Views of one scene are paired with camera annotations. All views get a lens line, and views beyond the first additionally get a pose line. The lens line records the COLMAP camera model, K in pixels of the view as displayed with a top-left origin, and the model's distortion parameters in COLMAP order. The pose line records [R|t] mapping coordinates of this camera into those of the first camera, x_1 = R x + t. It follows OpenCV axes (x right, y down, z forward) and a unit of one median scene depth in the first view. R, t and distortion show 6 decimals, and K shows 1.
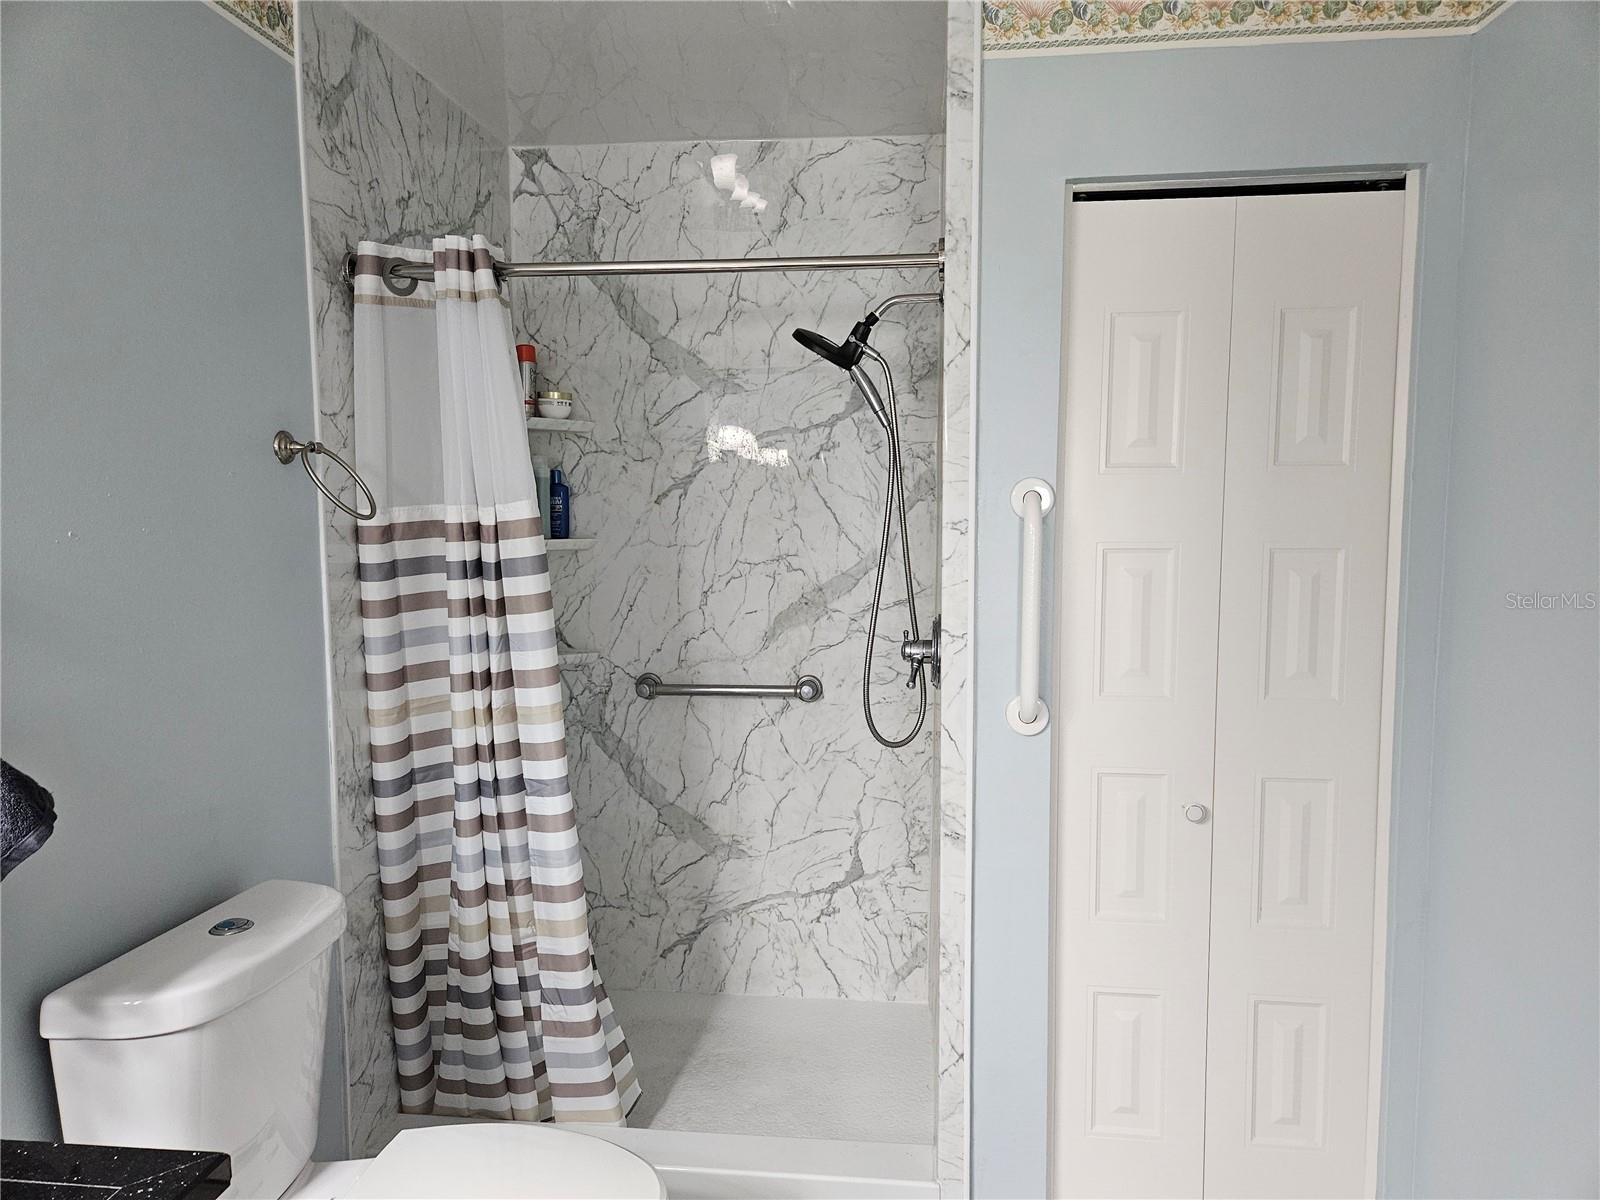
lens RADIAL K [[1052.5, 0, 800.0], [0, 1052.5, 600.0], [0, 0, 1]] dist [0.079142, -0.071017]
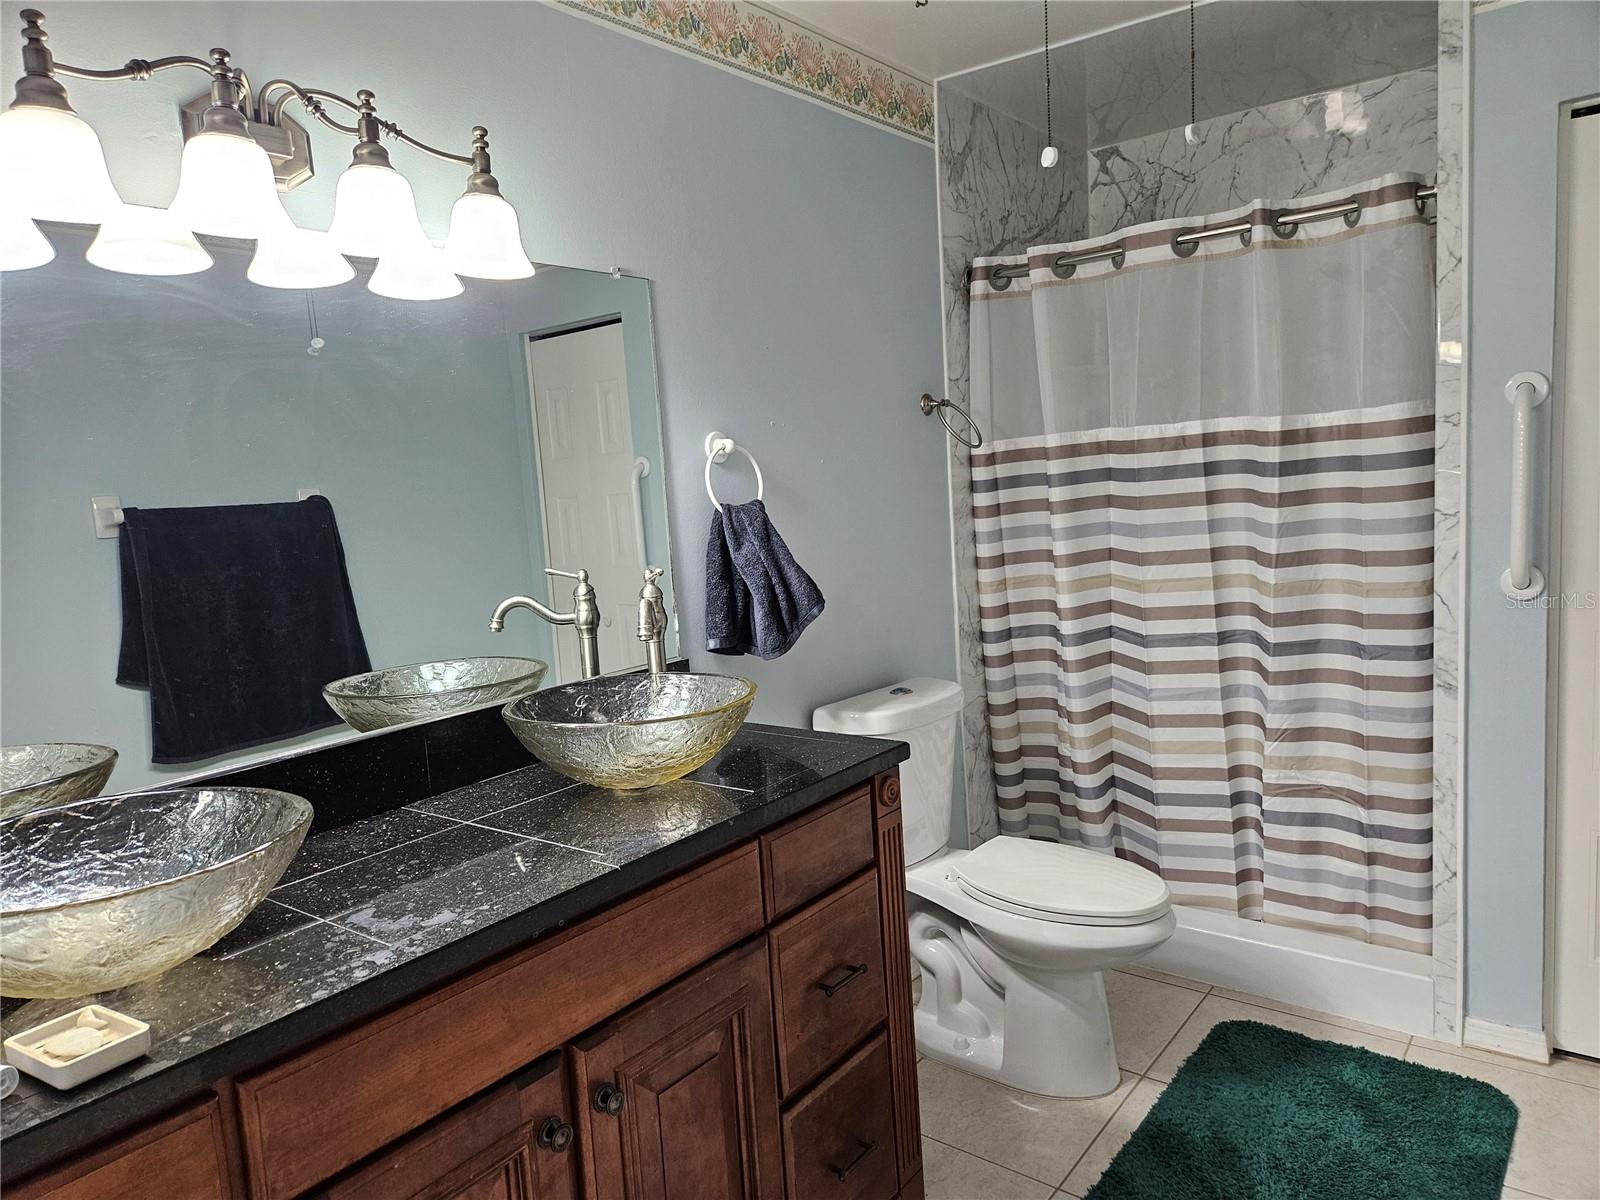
lens RADIAL K [[1052.5, 0, 800.0], [0, 1052.5, 600.0], [0, 0, 1]] dist [0.079142, -0.071017]
pose [[0.845637, 0.013663, -0.533584, 0.164437], [0.009560, 0.999124, 0.040735, 0.068722], [0.533674, -0.039548, 0.844765, -0.363220]]
